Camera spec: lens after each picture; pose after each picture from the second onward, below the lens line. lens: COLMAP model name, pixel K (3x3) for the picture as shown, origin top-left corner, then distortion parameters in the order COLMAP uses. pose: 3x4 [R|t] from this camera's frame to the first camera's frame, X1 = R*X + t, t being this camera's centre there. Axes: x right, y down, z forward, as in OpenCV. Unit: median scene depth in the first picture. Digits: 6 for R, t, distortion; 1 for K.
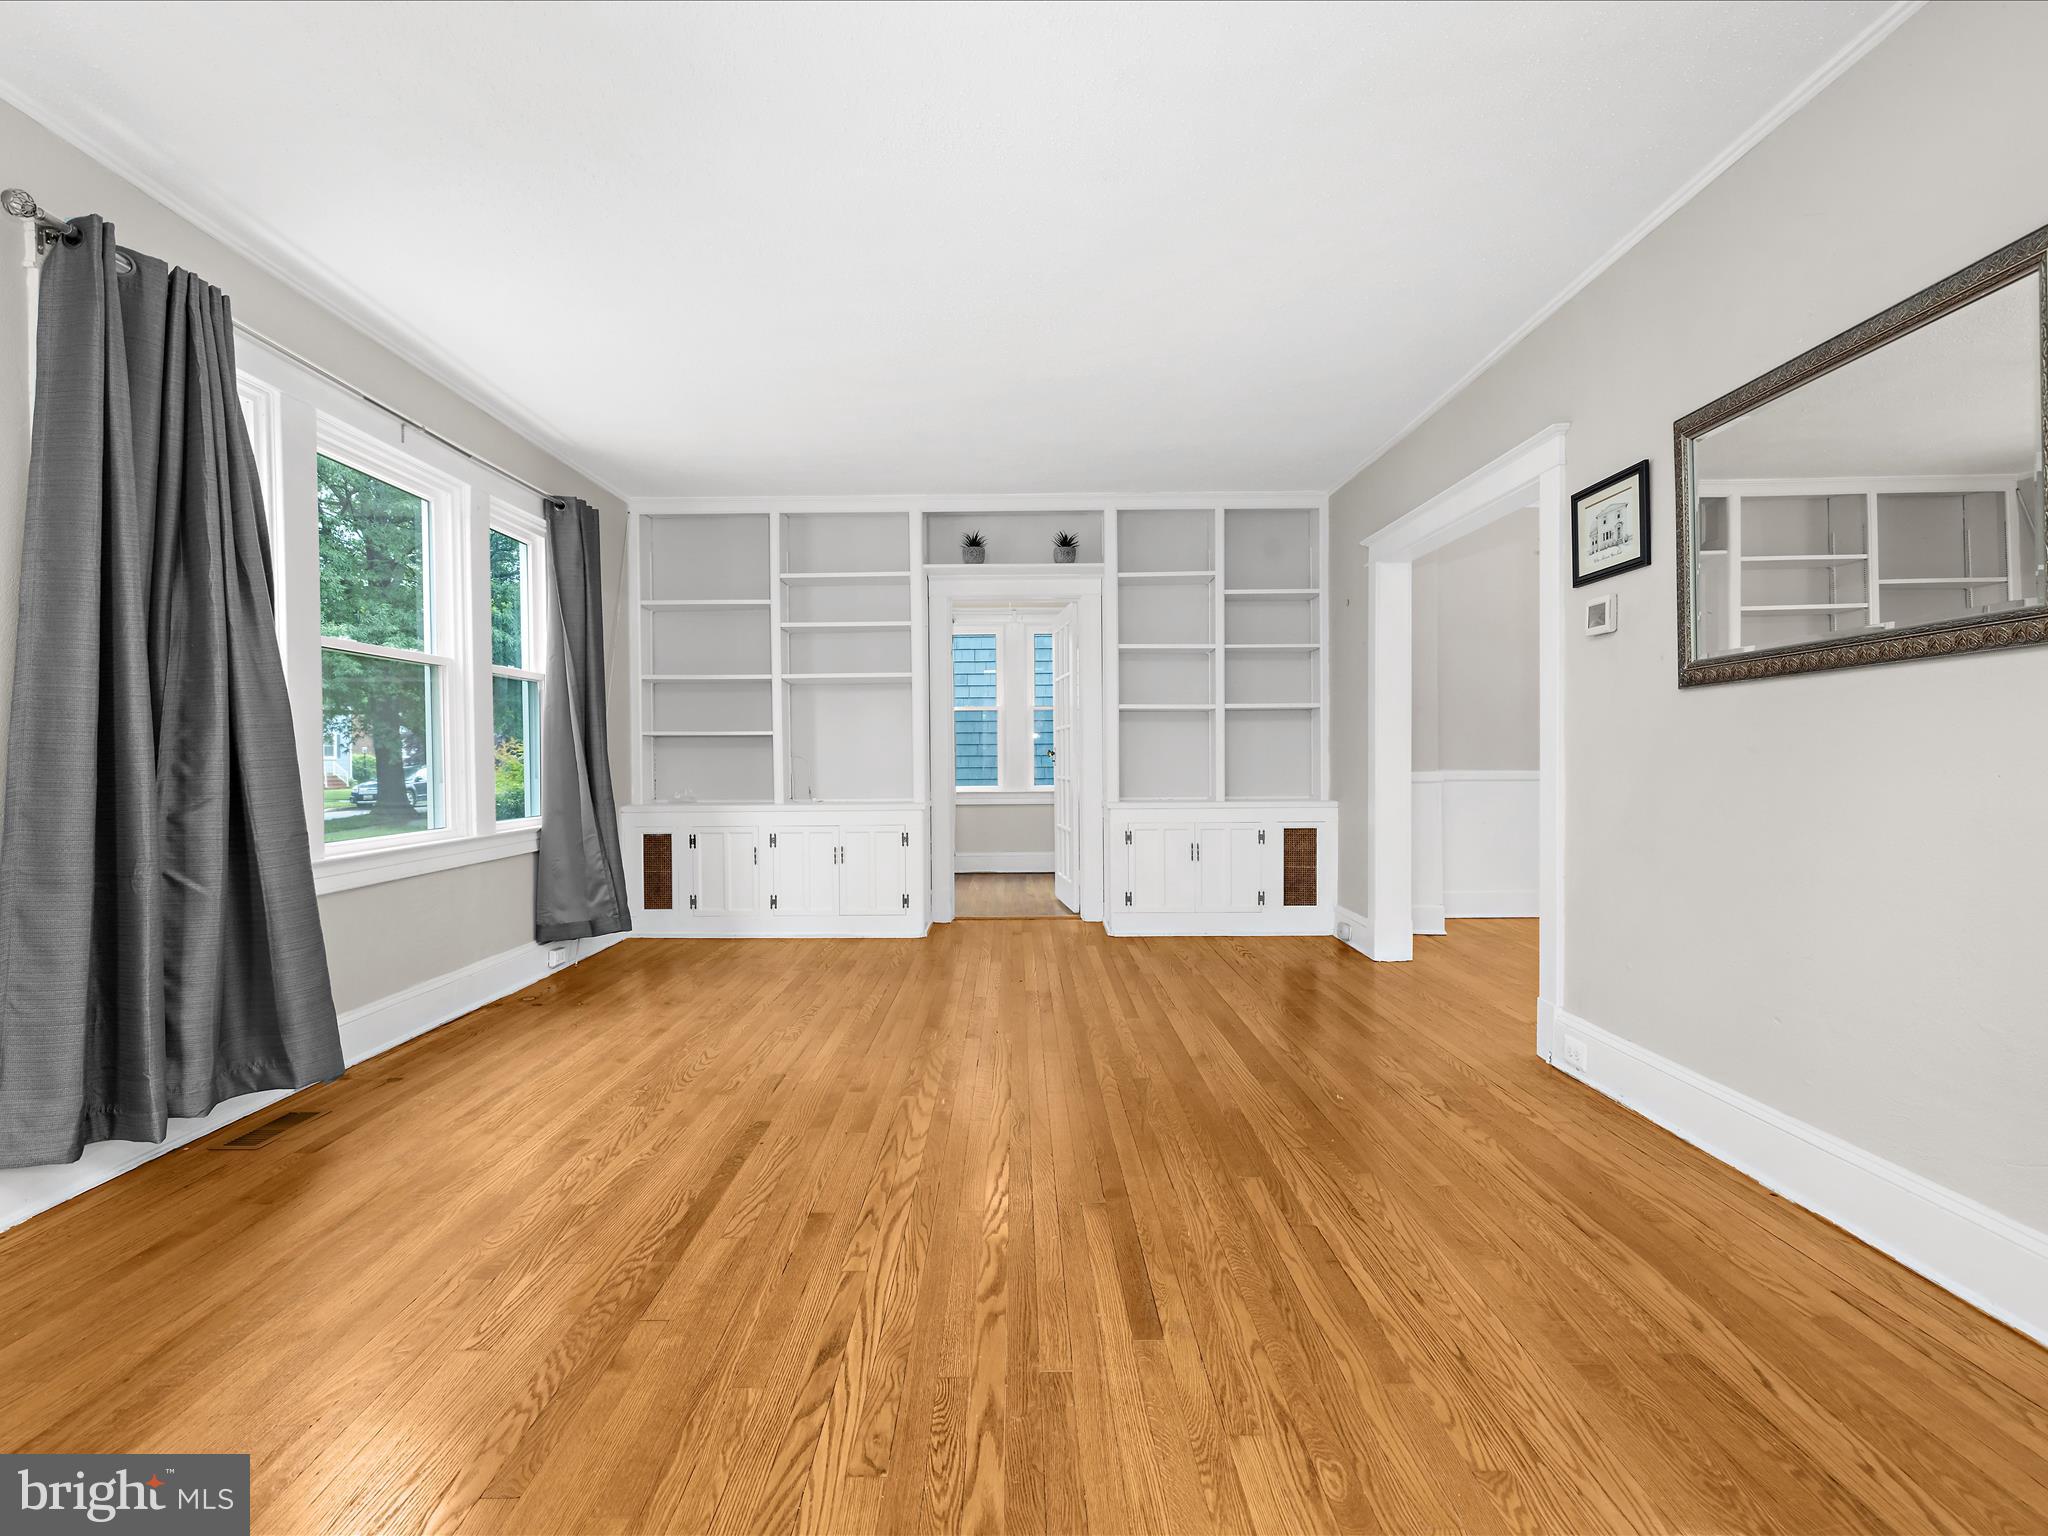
lens RADIAL K [[979.0, 0, 1027.8], [0, 979.0, 769.0], [0, 0, 1]] dist [0.001398, -0.000386]
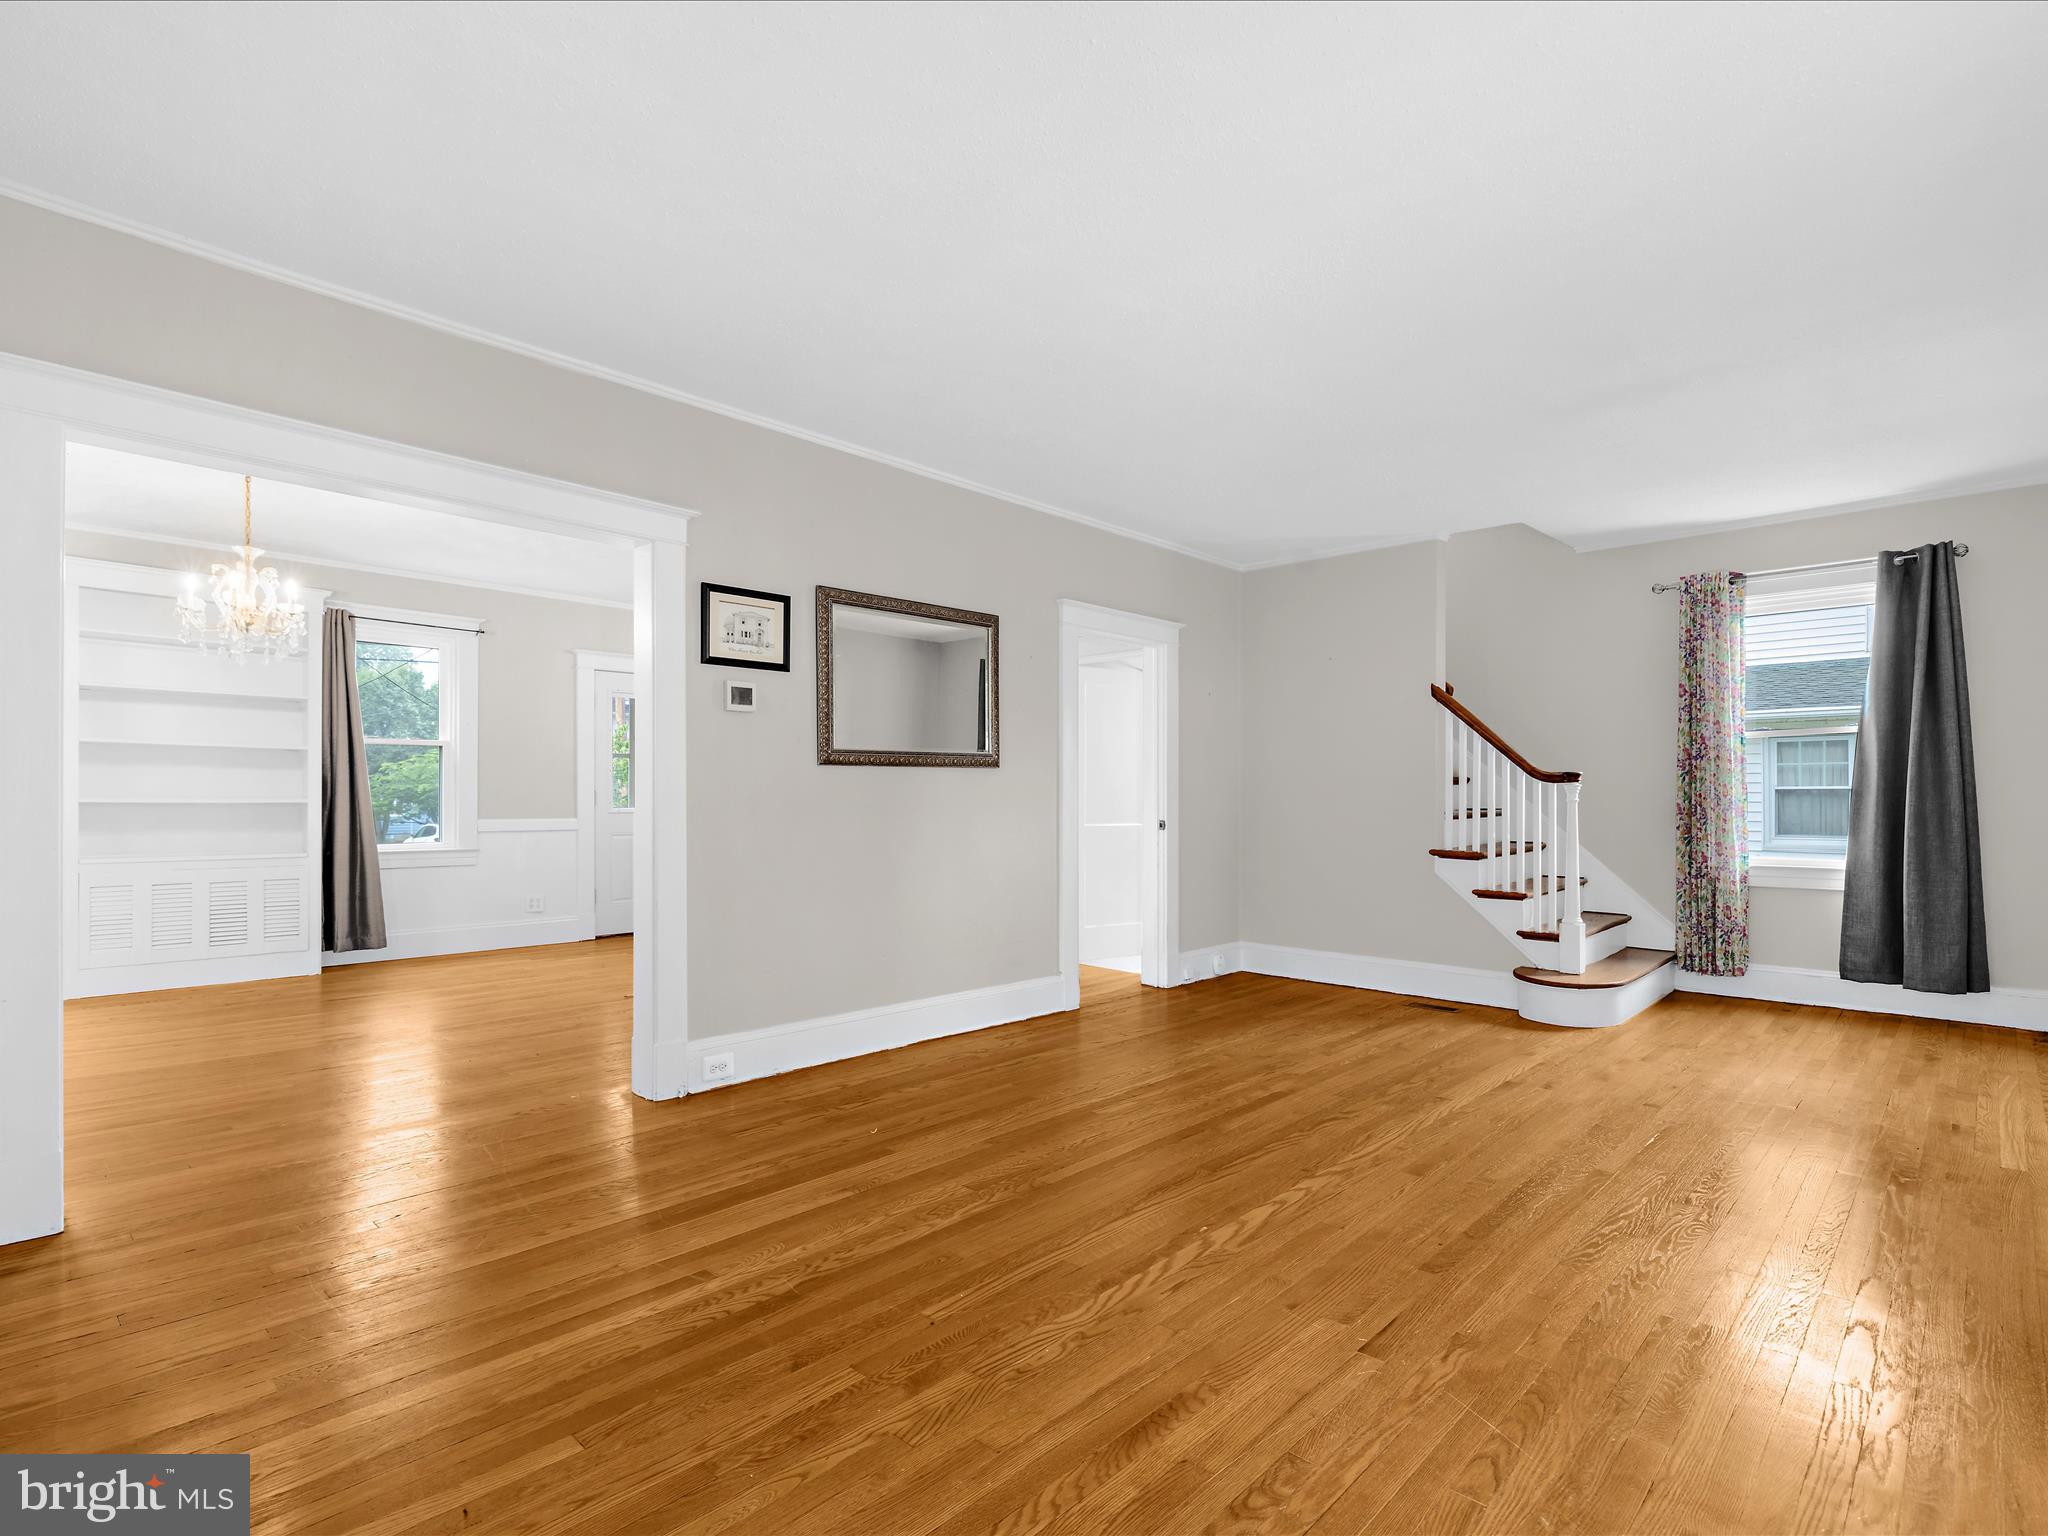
lens RADIAL K [[1010.1, 0, 1030.3], [0, 1010.1, 791.9], [0, 0, 1]] dist [-0.000940, 0.000142]
pose [[-0.715835, 0.012504, 0.698157, -0.537787], [0.012302, 0.999910, -0.005294, -0.023895], [-0.698161, 0.004799, -0.715925, 1.582973]]
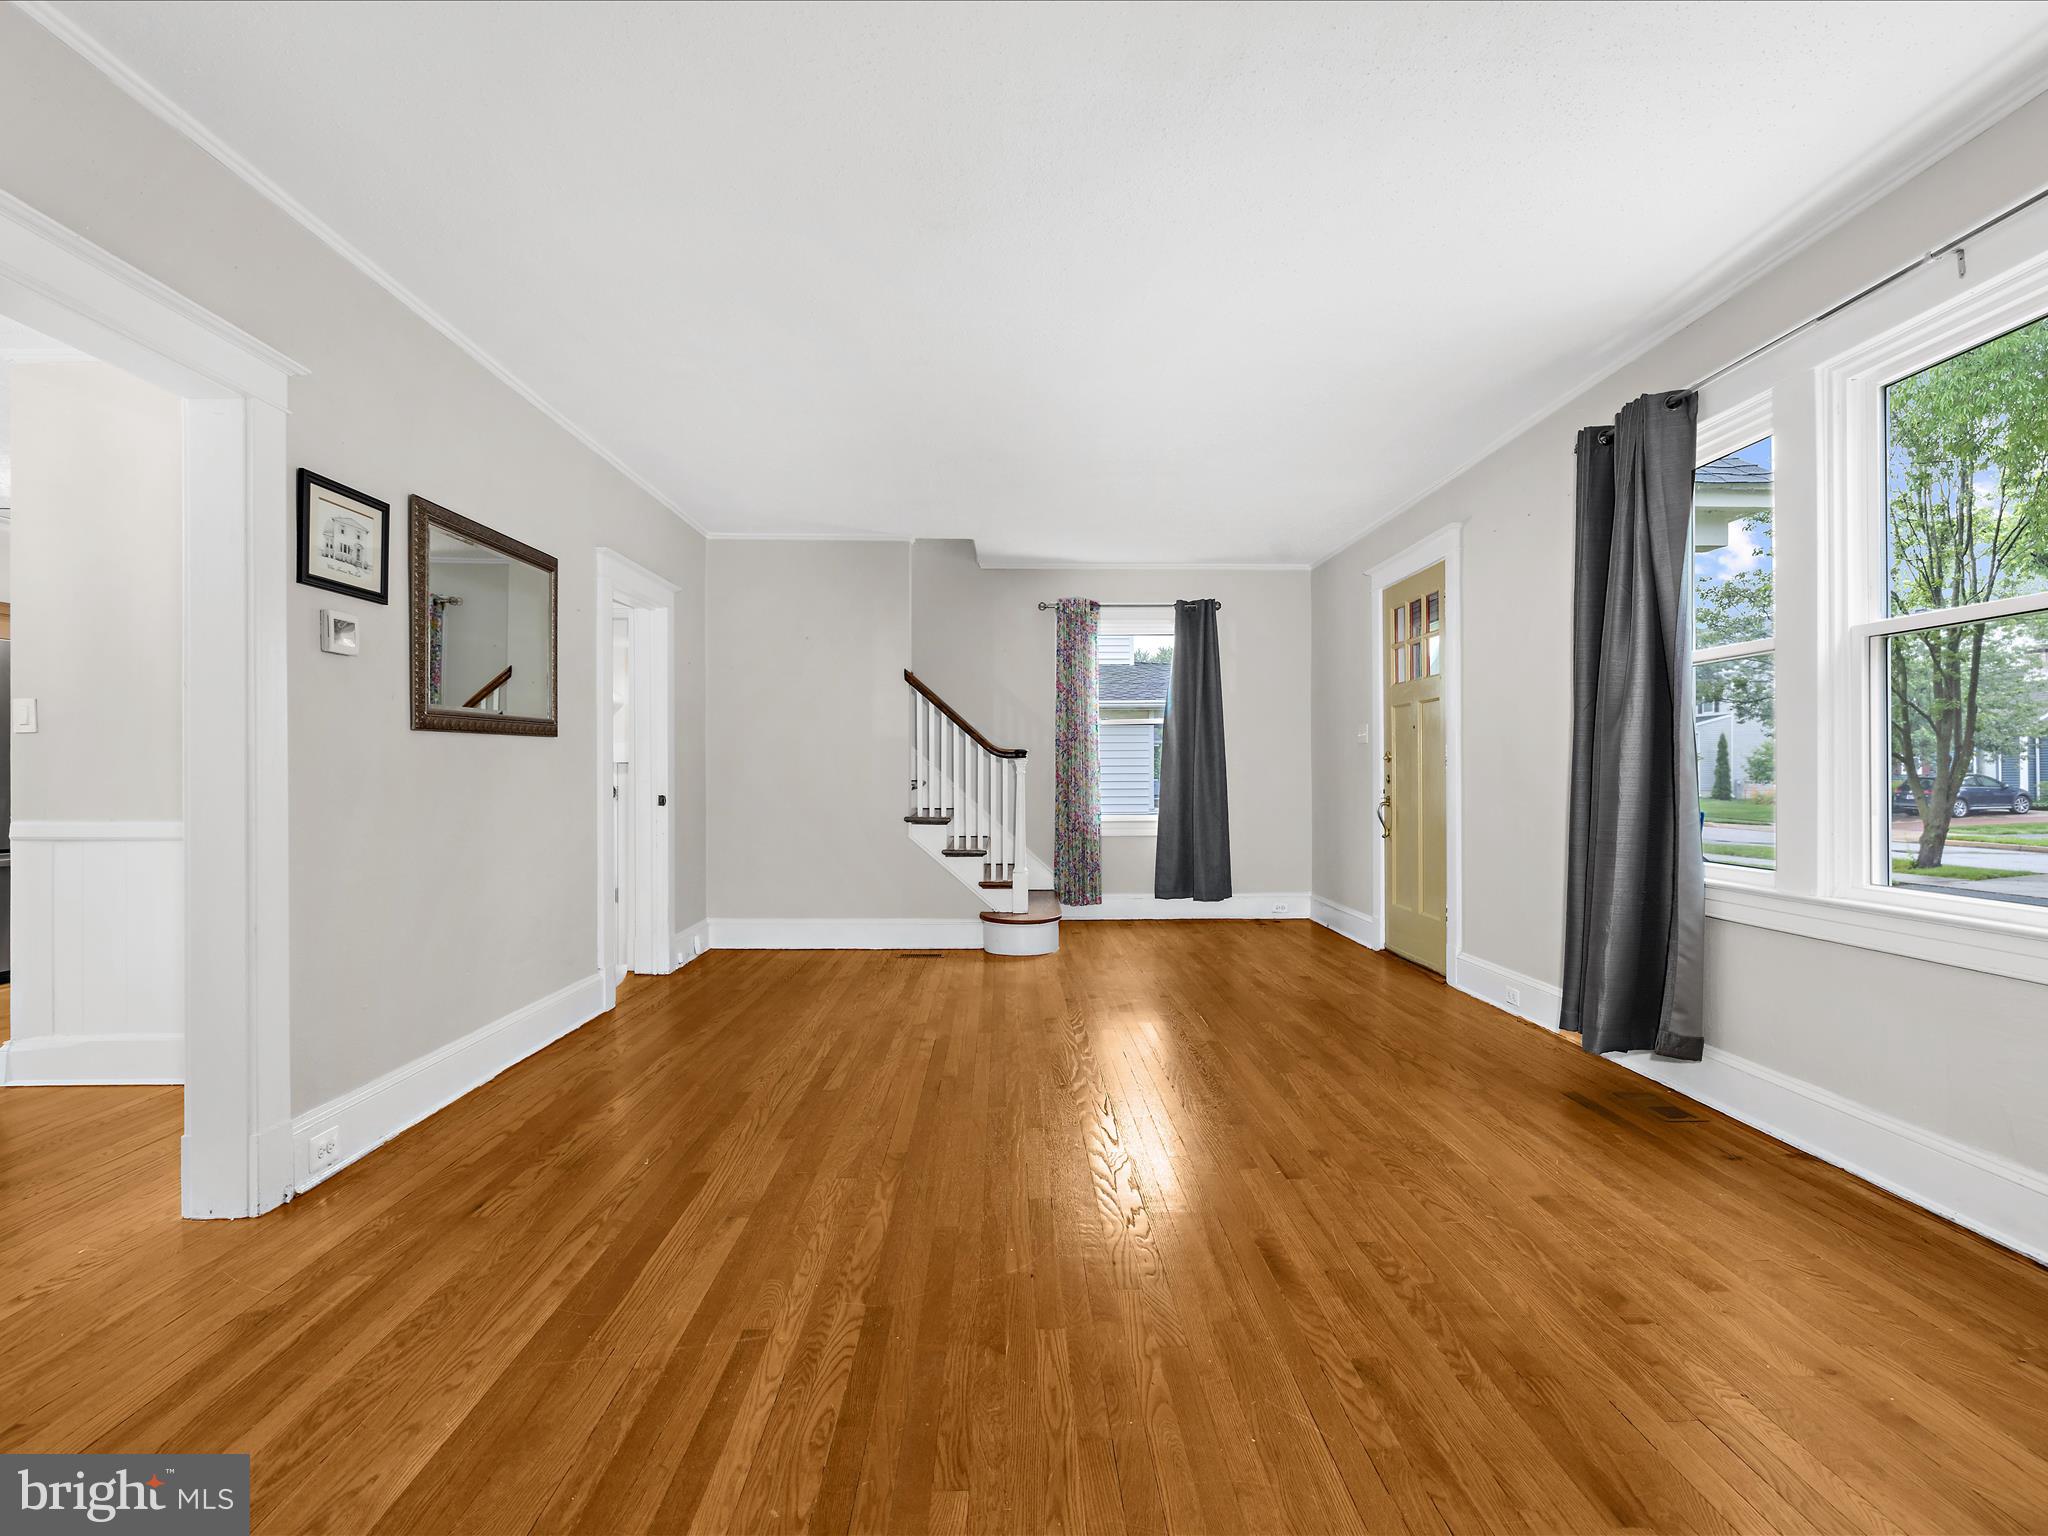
lens RADIAL K [[1031.6, 0, 1013.3], [0, 1031.6, 765.5], [0, 0, 1]] dist [-0.004288, 0.000444]
pose [[-0.999940, 0.010733, 0.002323, -0.028927], [0.010744, 0.999930, 0.004972, -0.032554], [-0.002270, 0.004996, -0.999985, 1.854025]]
